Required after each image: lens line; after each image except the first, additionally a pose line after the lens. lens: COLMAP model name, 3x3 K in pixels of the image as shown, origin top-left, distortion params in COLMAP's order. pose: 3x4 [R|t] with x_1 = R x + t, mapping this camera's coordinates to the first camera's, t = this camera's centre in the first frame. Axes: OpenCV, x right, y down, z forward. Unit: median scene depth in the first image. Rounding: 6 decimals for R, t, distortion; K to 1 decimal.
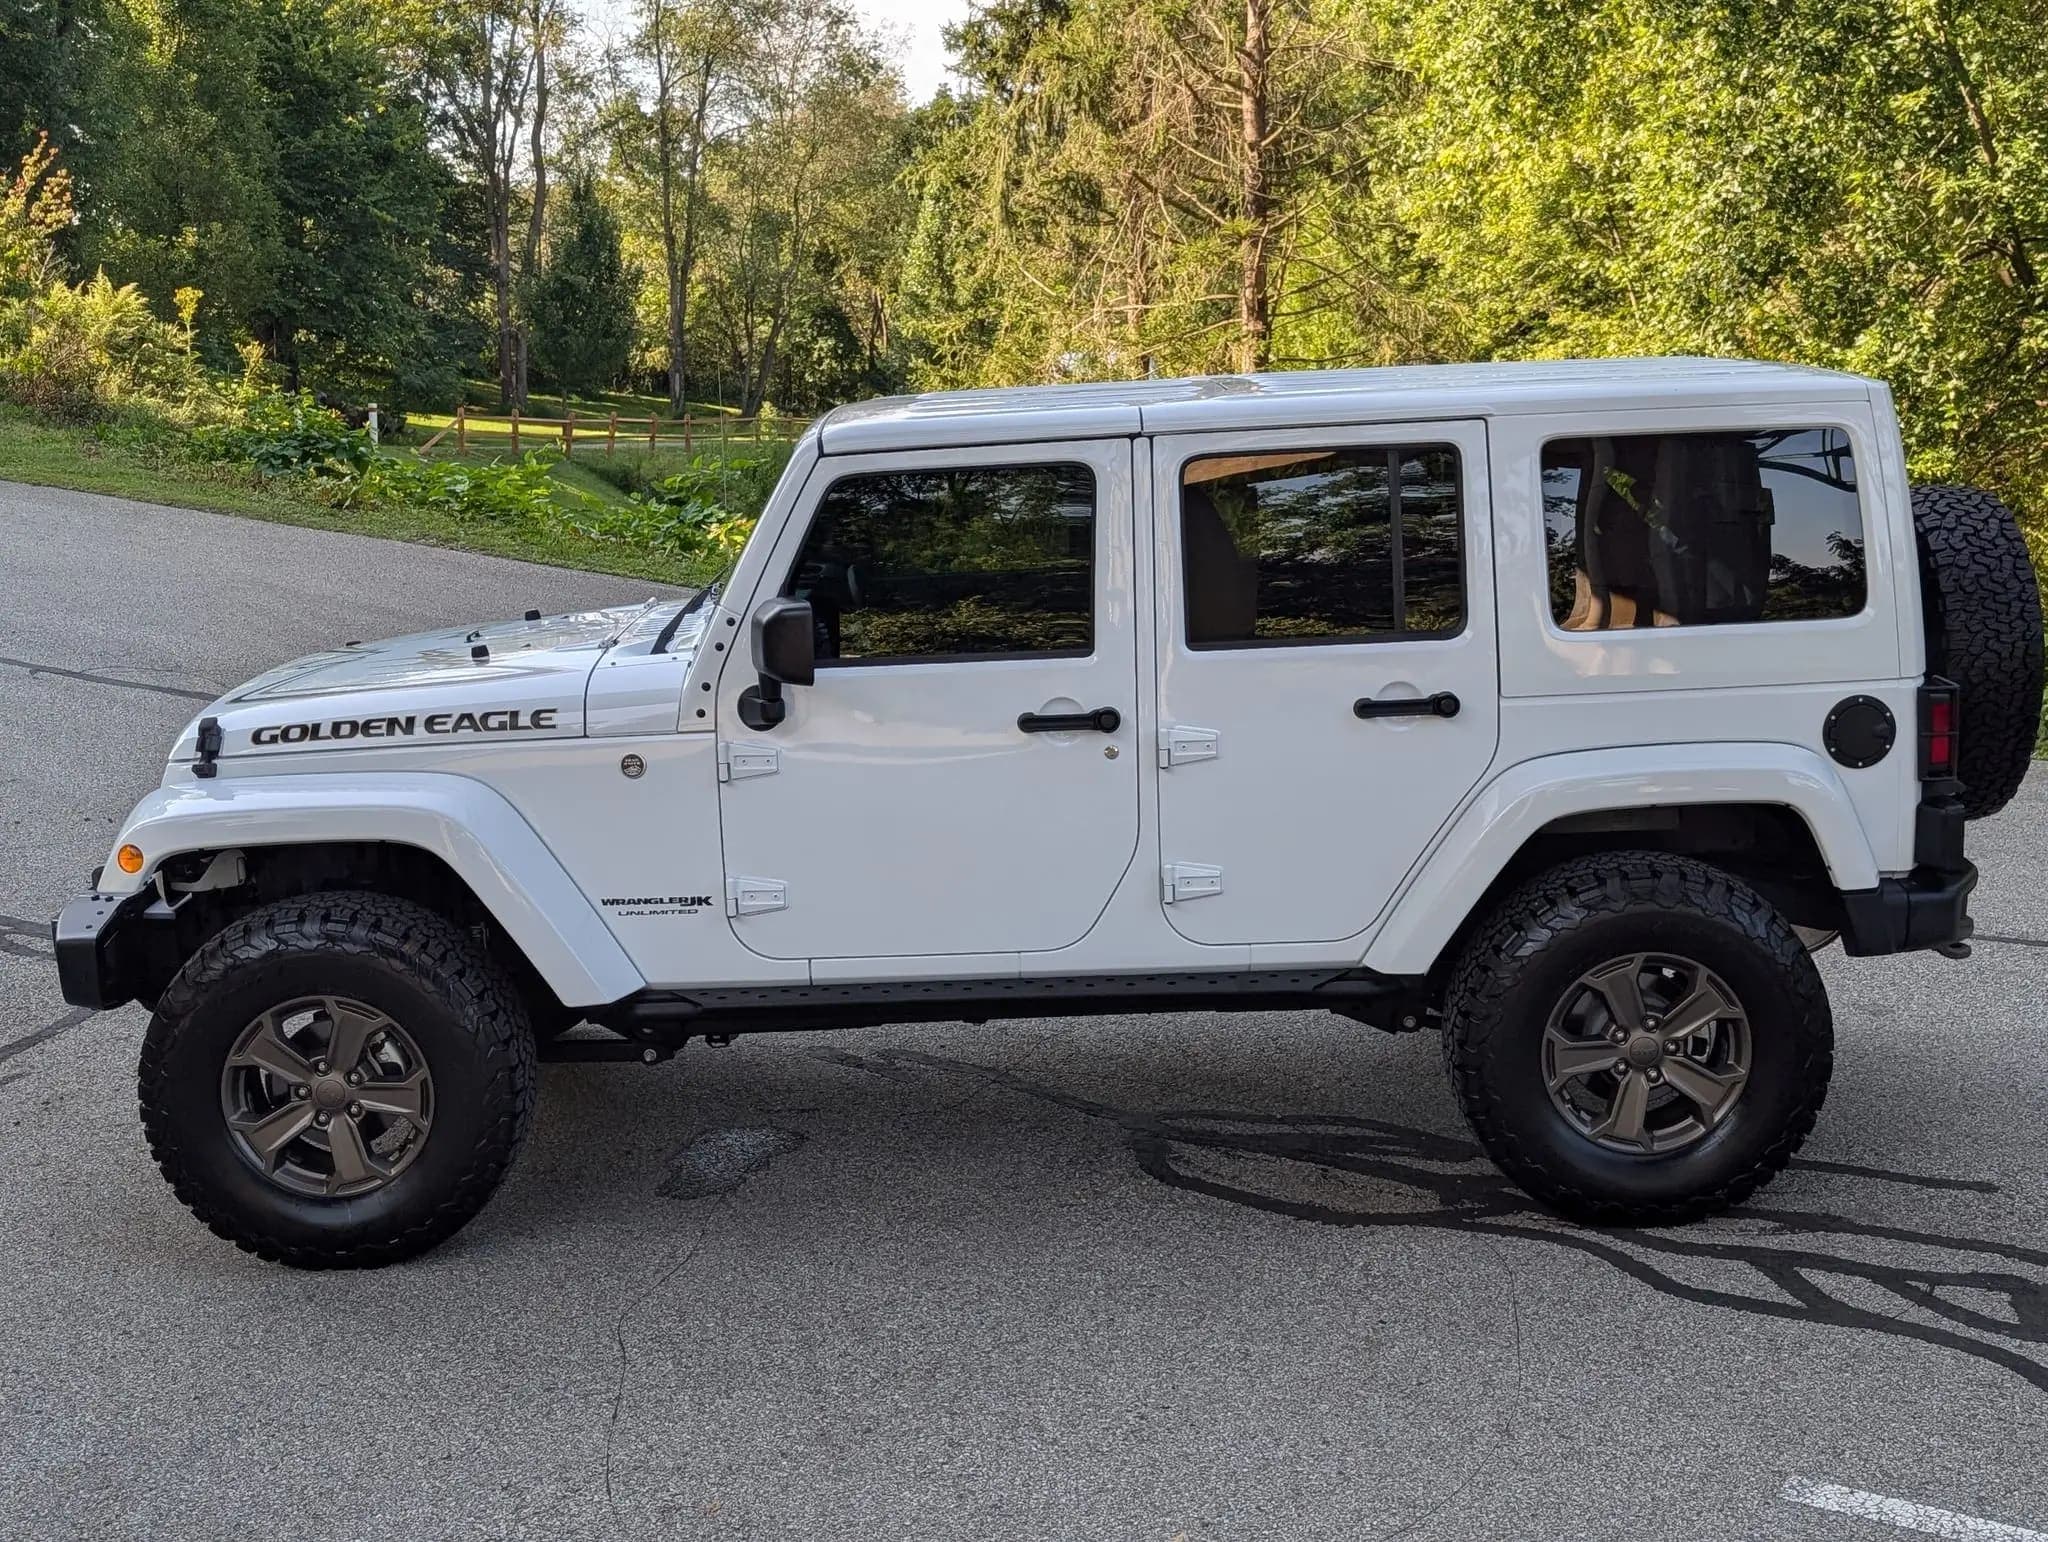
lens RADIAL K [[2396.6, 0, 1029.8], [0, 2396.6, 759.2], [0, 0, 1]] dist [0.203224, -0.775418]
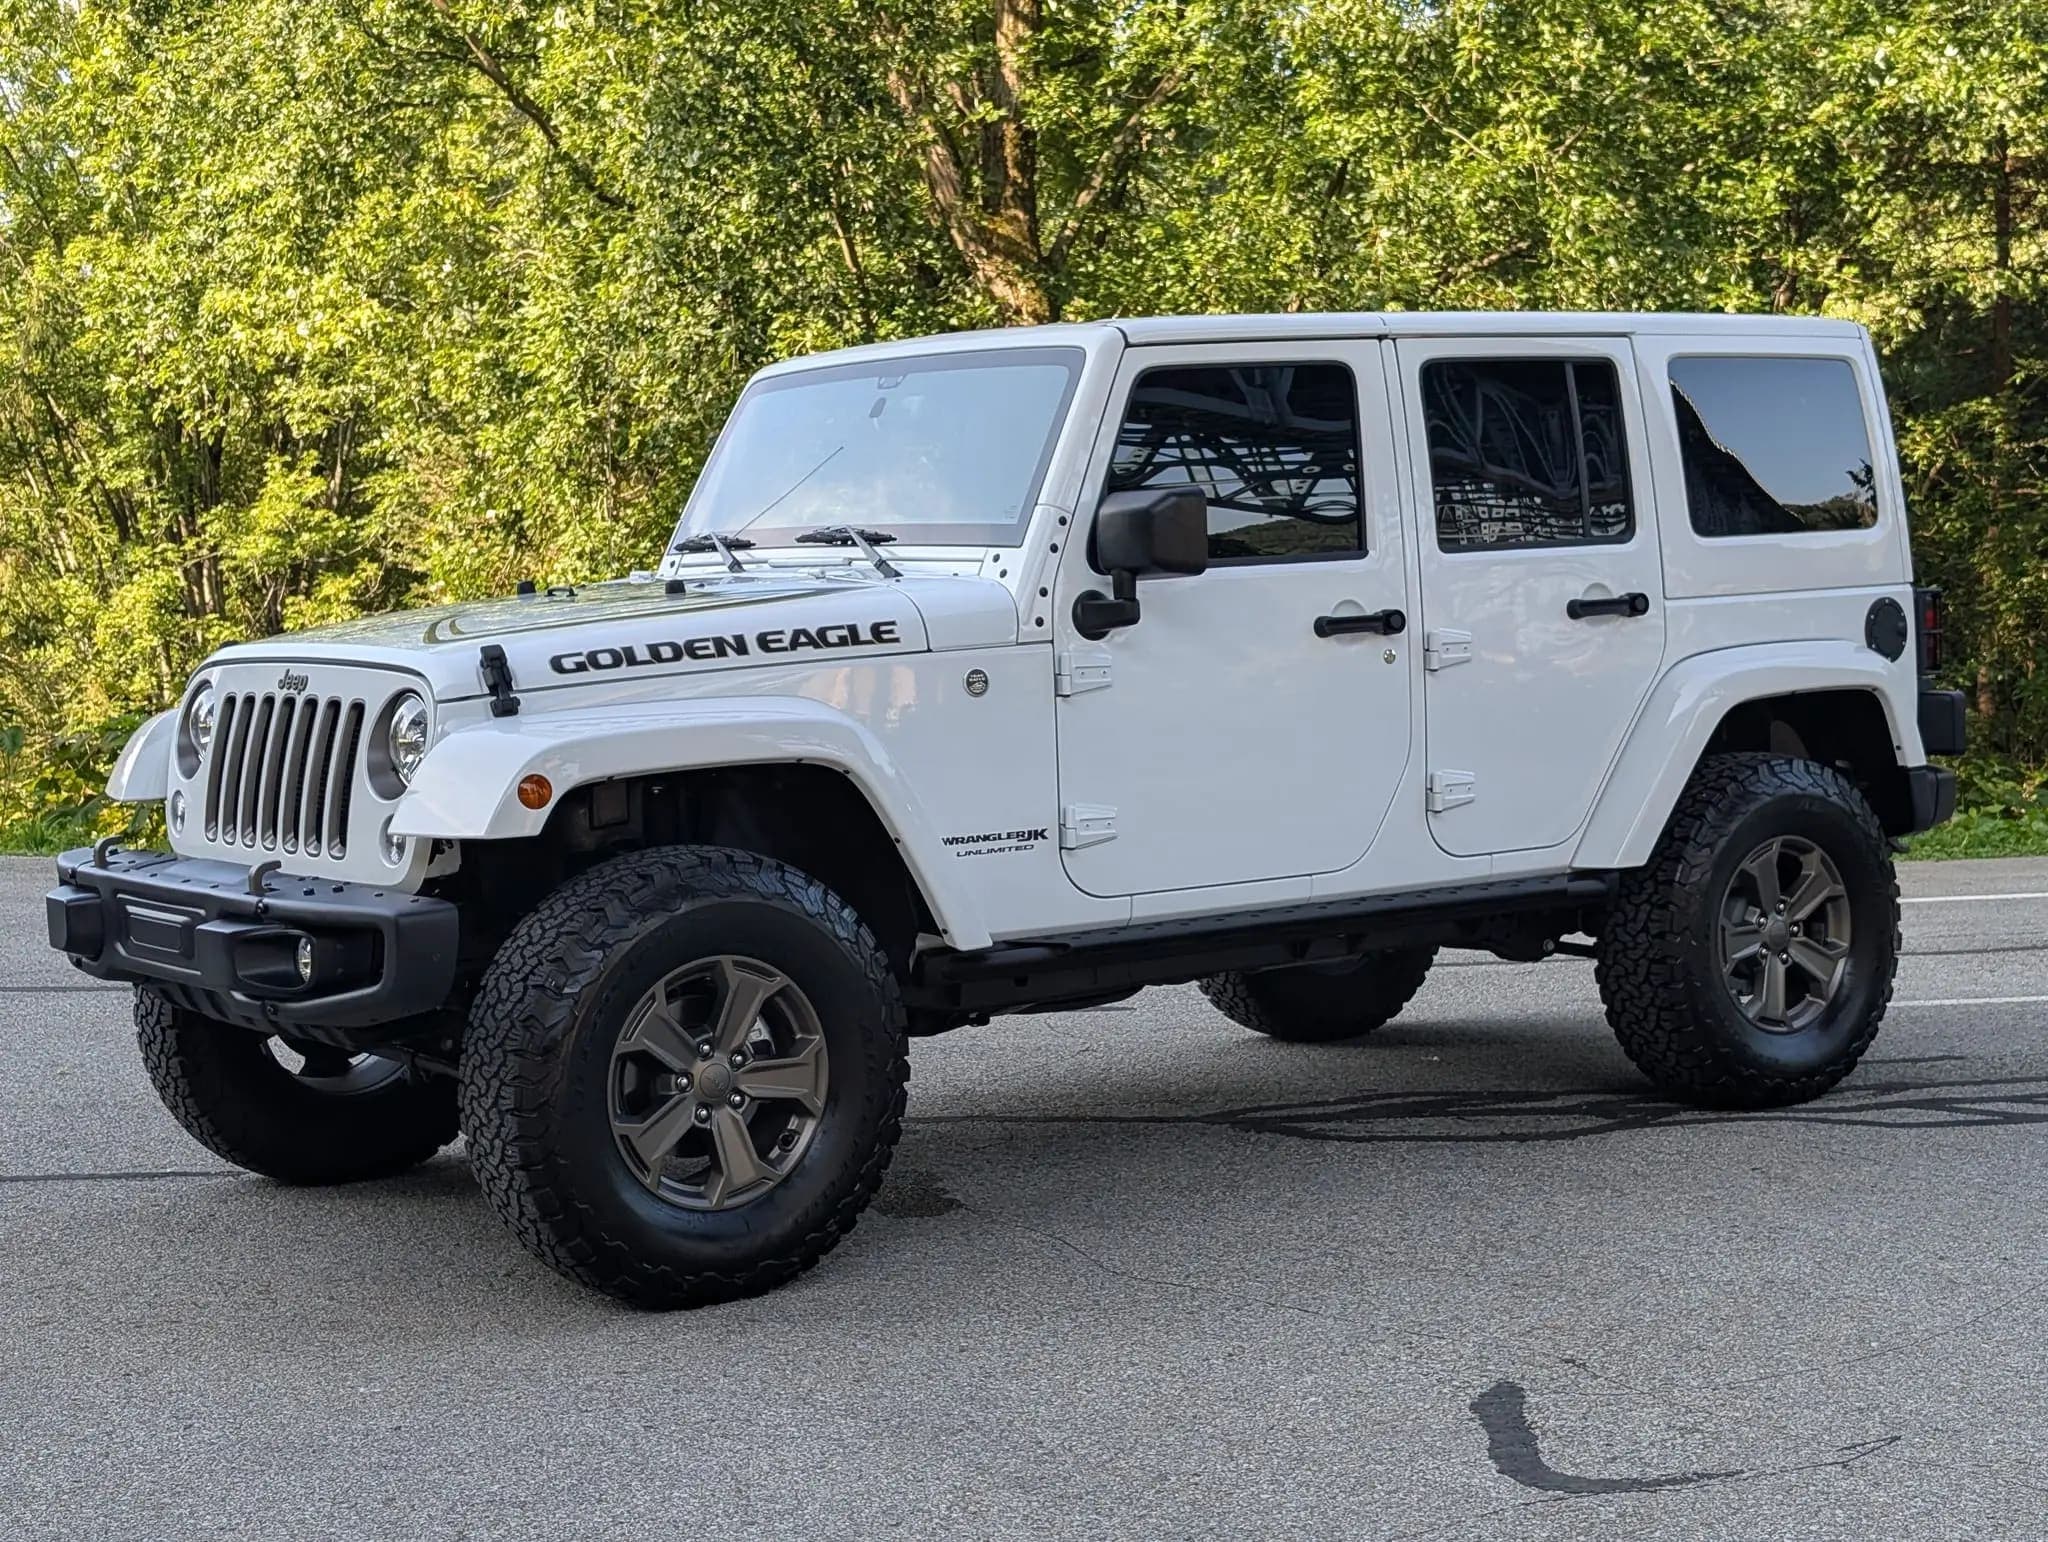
lens RADIAL K [[3185.3, 0, 1029.1], [0, 3185.3, 812.2], [0, 0, 1]] dist [0.252263, -1.081015]
pose [[0.812202, -0.041137, 0.581924, -0.835999], [0.116068, 0.988963, -0.092087, 0.160825], [-0.571713, 0.142336, 0.808013, 0.042762]]
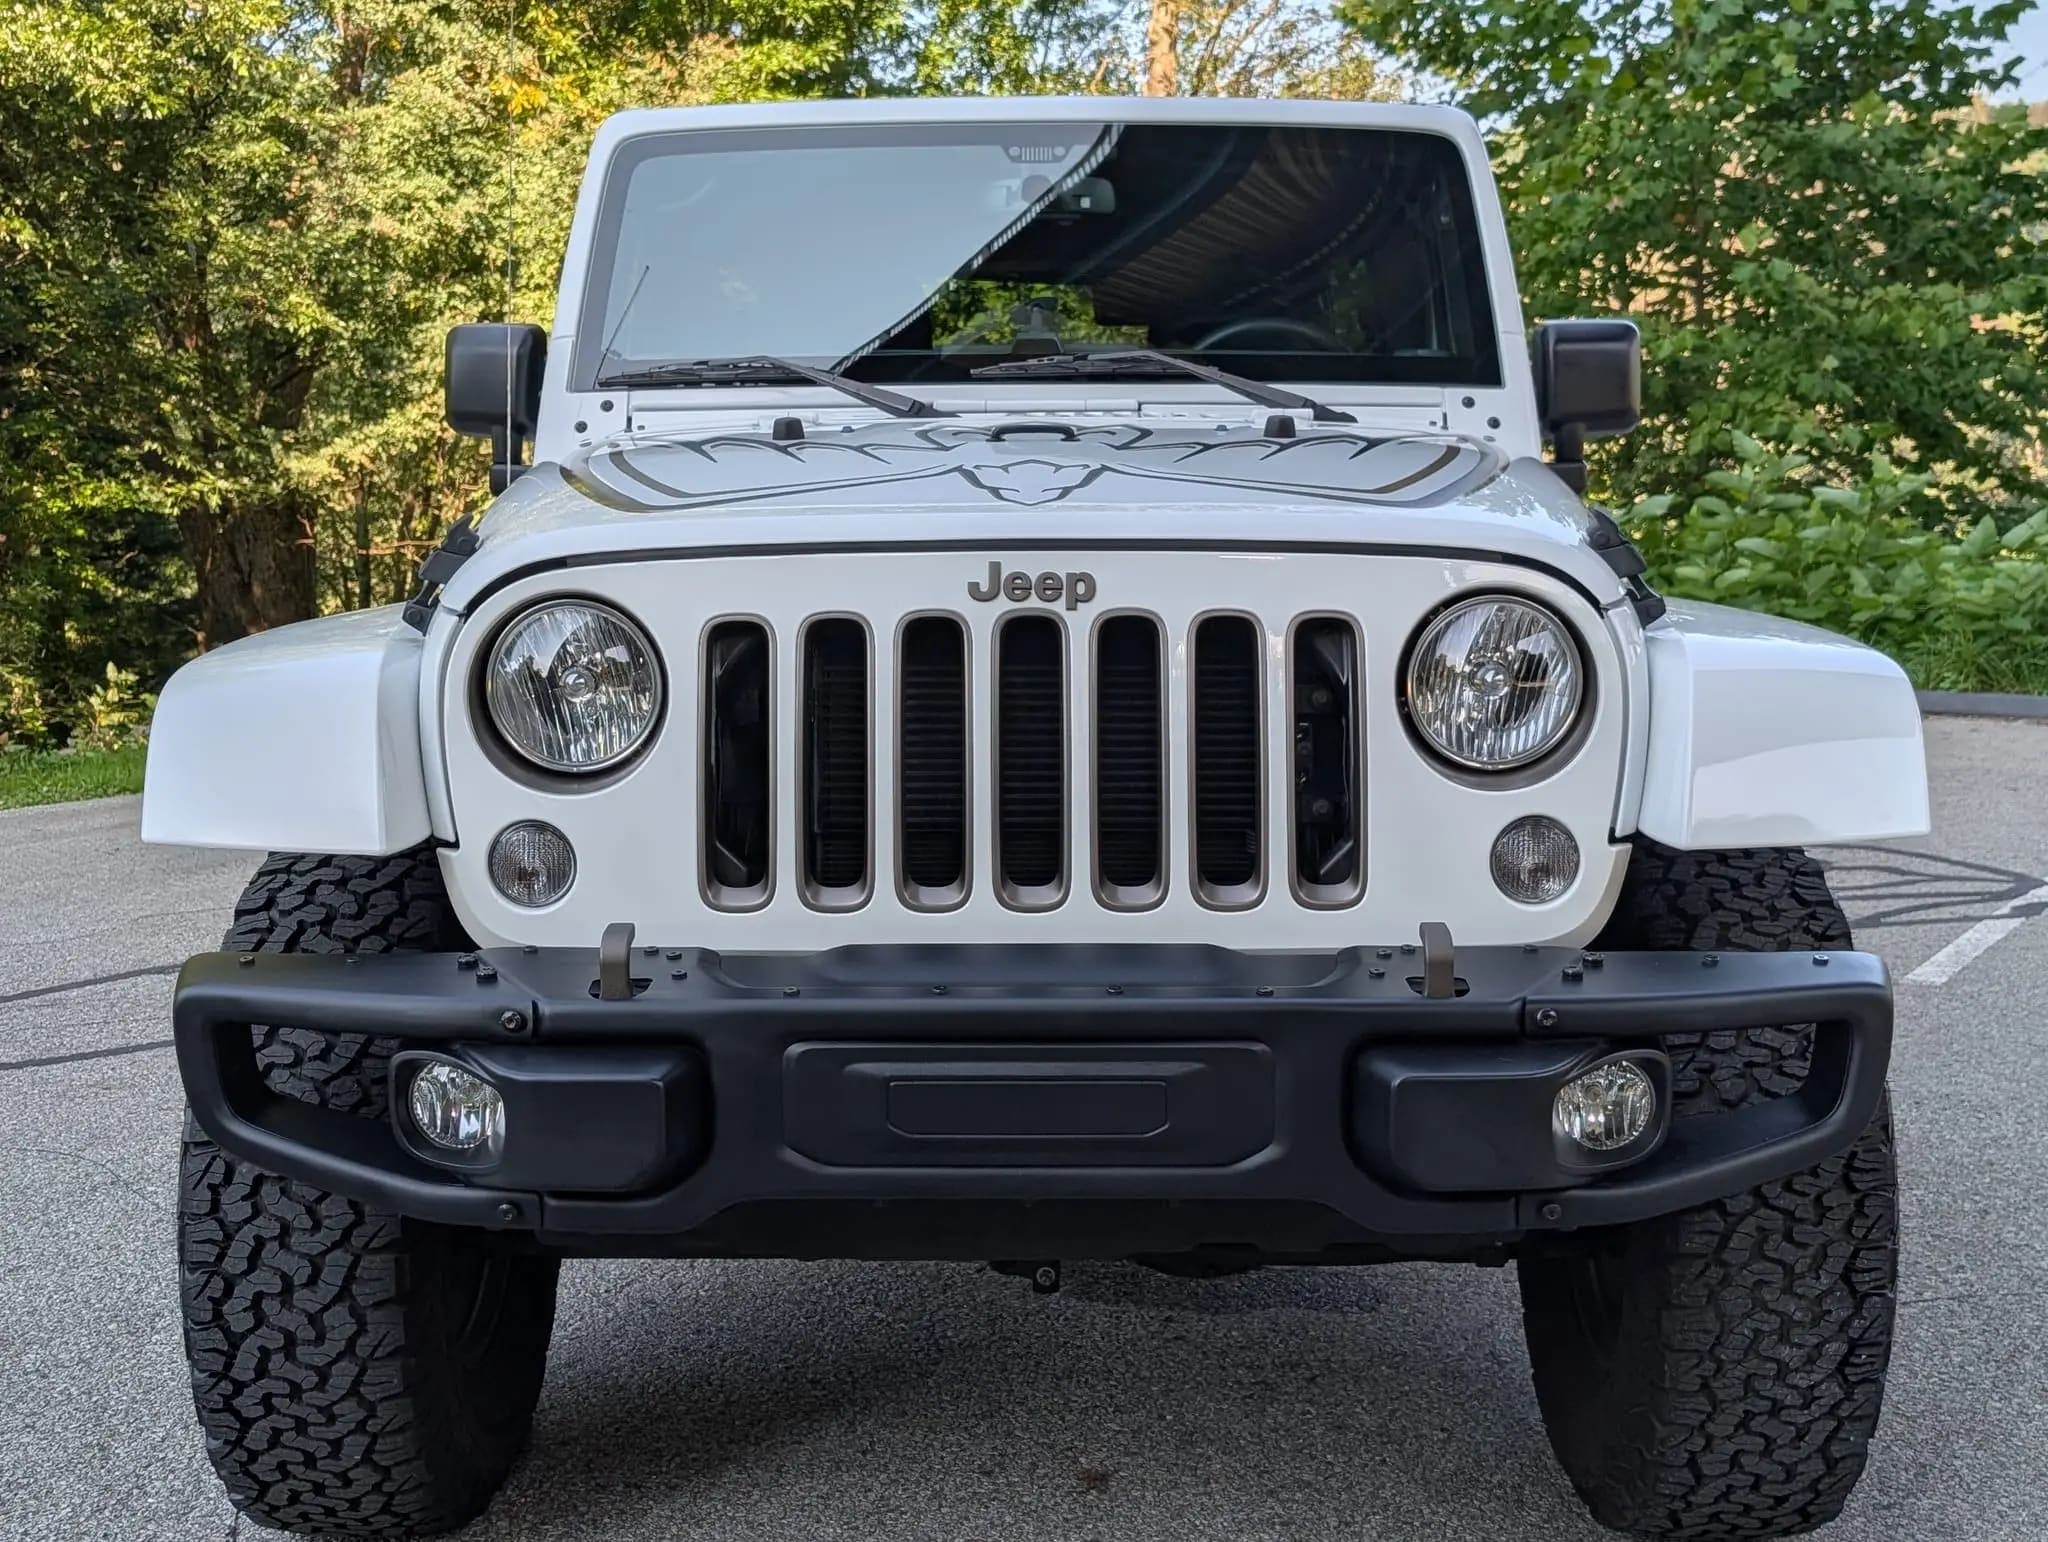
lens RADIAL K [[2396.6, 0, 1029.8], [0, 2396.6, 759.2], [0, 0, 1]] dist [0.203224, -0.775418]
pose [[0.020642, -0.094945, 0.995268, -0.830214], [0.195681, 0.976611, 0.089107, -0.033649], [-0.980450, 0.192916, 0.038739, 1.123811]]
